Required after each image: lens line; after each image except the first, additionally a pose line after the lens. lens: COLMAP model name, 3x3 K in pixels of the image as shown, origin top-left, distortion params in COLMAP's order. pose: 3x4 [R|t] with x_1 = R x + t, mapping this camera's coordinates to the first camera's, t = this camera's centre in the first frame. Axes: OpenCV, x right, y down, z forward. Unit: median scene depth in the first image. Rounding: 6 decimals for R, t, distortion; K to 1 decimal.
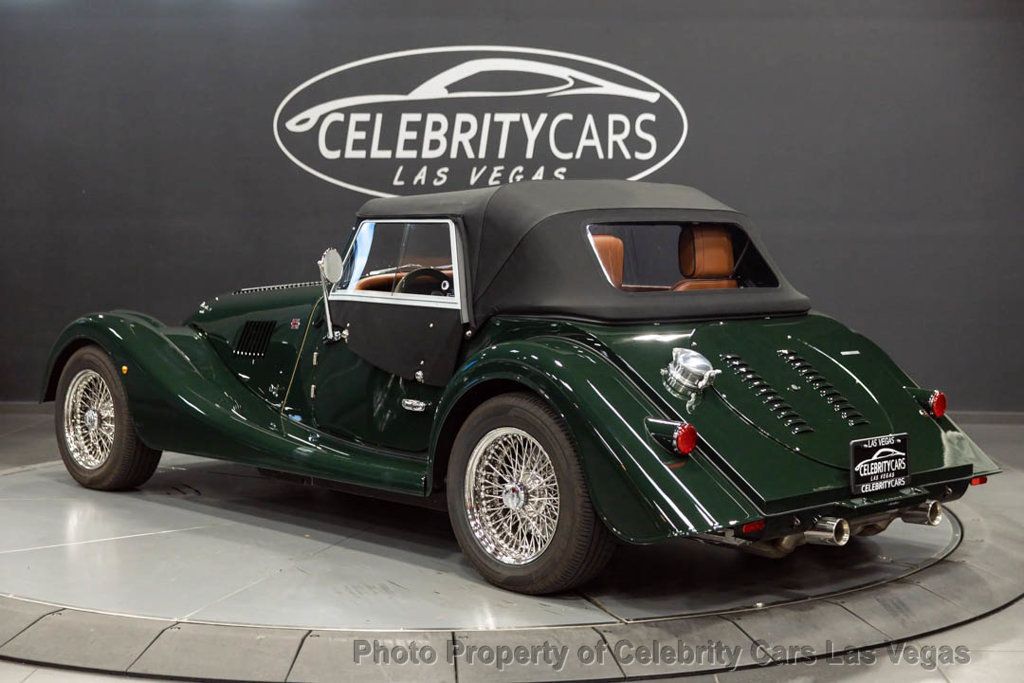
lens RADIAL K [[1566.7, 0, 512.4], [0, 1566.7, 343.1], [0, 0, 1]] dist [0.005485, 0.000000]
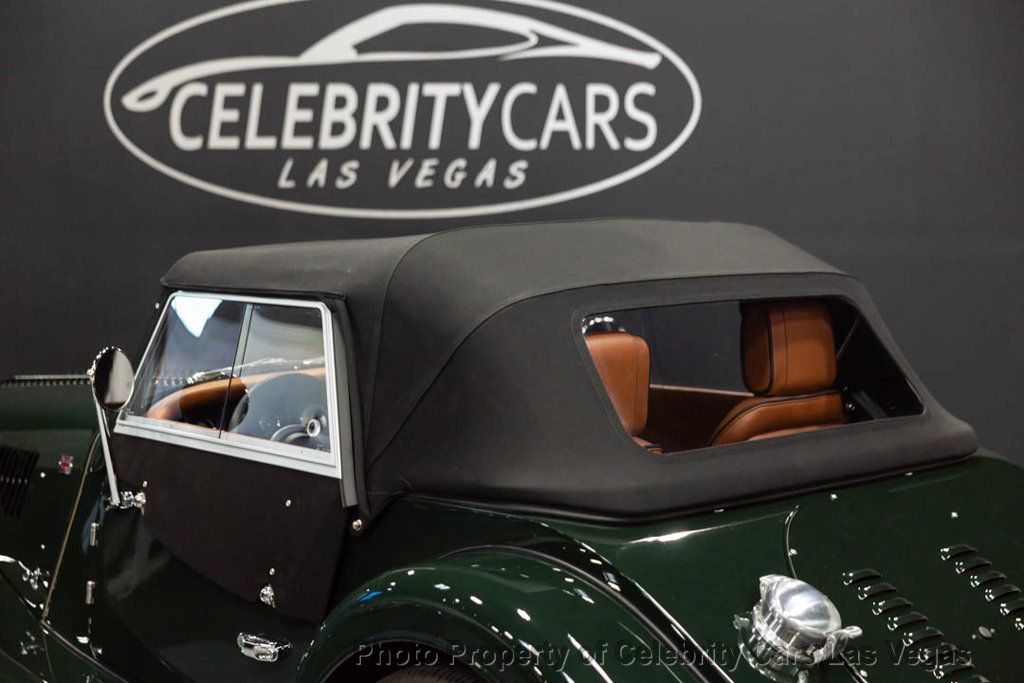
lens RADIAL K [[1830.7, 0, 509.6], [0, 1830.7, 336.9], [0, 0, 1]] dist [0.022353, 0.000000]
pose [[0.999519, -0.005795, 0.030459, 0.001239], [0.005867, 0.999980, -0.002280, -0.032022], [-0.030445, 0.002458, 0.999533, 0.184732]]
